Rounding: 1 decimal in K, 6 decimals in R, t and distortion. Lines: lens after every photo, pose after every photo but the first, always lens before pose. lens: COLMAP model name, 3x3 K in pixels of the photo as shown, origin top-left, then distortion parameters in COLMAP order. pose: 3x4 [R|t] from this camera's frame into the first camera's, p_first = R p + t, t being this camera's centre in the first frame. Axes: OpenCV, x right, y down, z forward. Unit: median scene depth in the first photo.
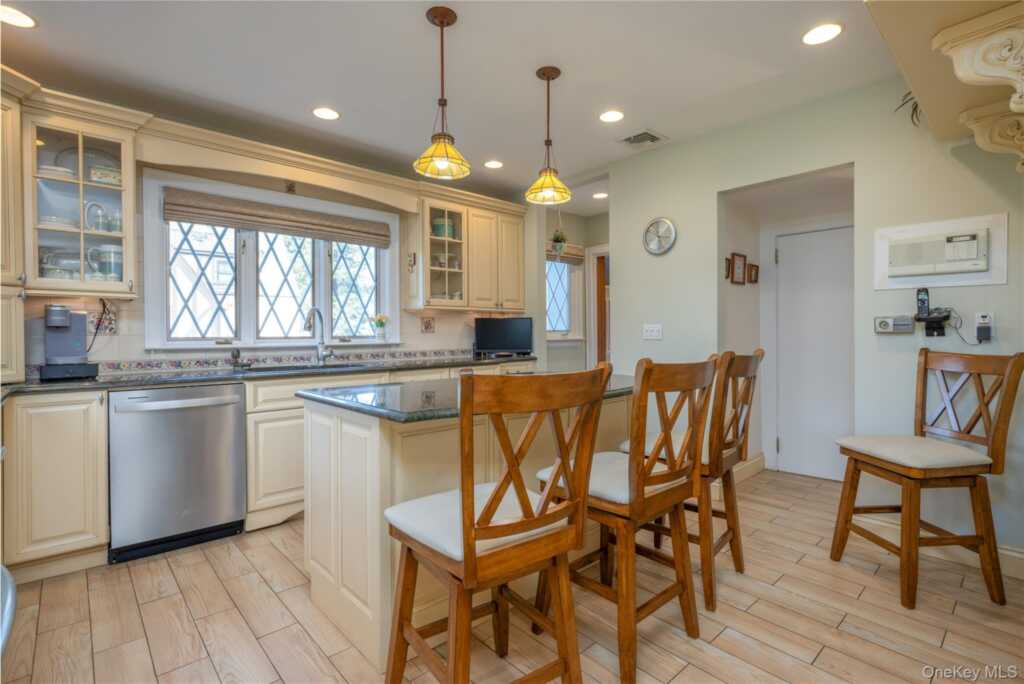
lens RADIAL K [[480.9, 0, 512.0], [0, 480.9, 342.0], [0, 0, 1]] dist [0.000943, 0.000204]
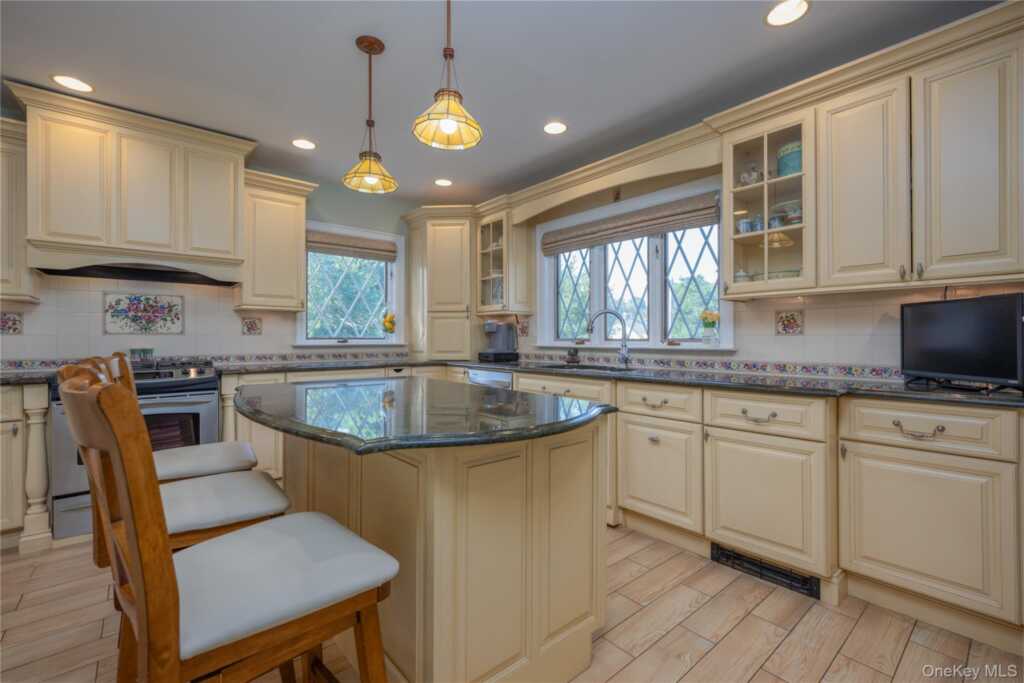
lens RADIAL K [[449.3, 0, 512.0], [0, 449.3, 341.5], [0, 0, 1]] dist [0.000862, -0.000306]
pose [[-0.039304, 0.019691, -0.999033, 0.503637], [-0.010686, 0.999740, 0.020125, -0.021368], [0.999170, 0.011467, -0.039084, 0.779915]]
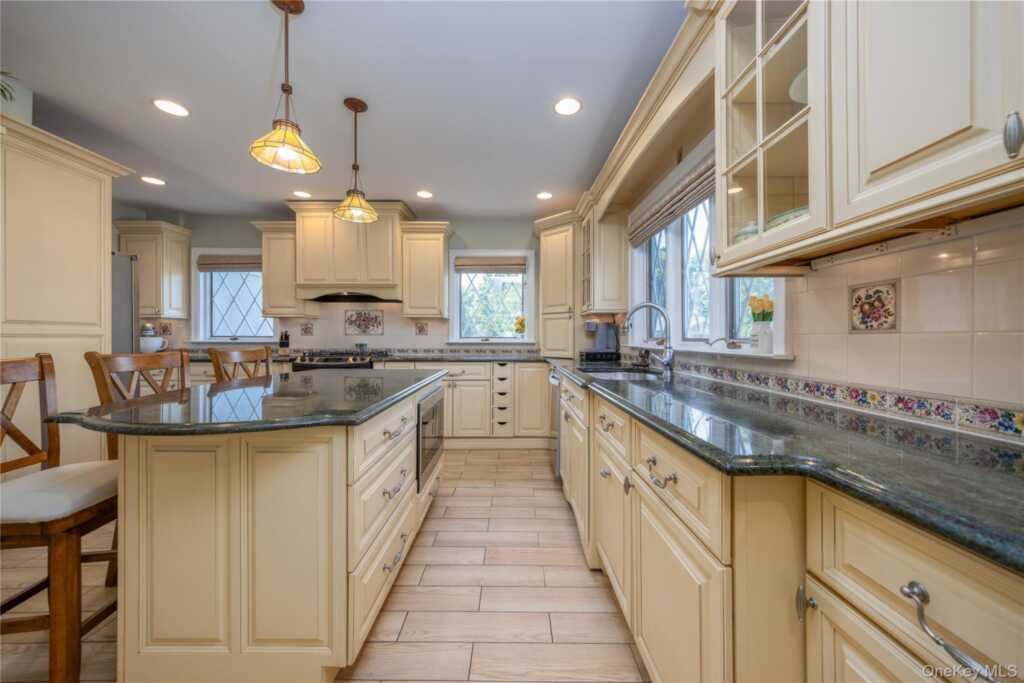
lens RADIAL K [[362.0, 0, 512.0], [0, 362.0, 341.5], [0, 0, 1]] dist [0.000775, -0.000046]
pose [[-0.676015, 0.020606, -0.736600, 0.192827], [-0.000846, 0.999587, 0.028738, -0.022810], [0.736887, 0.020050, -0.675718, 1.163972]]
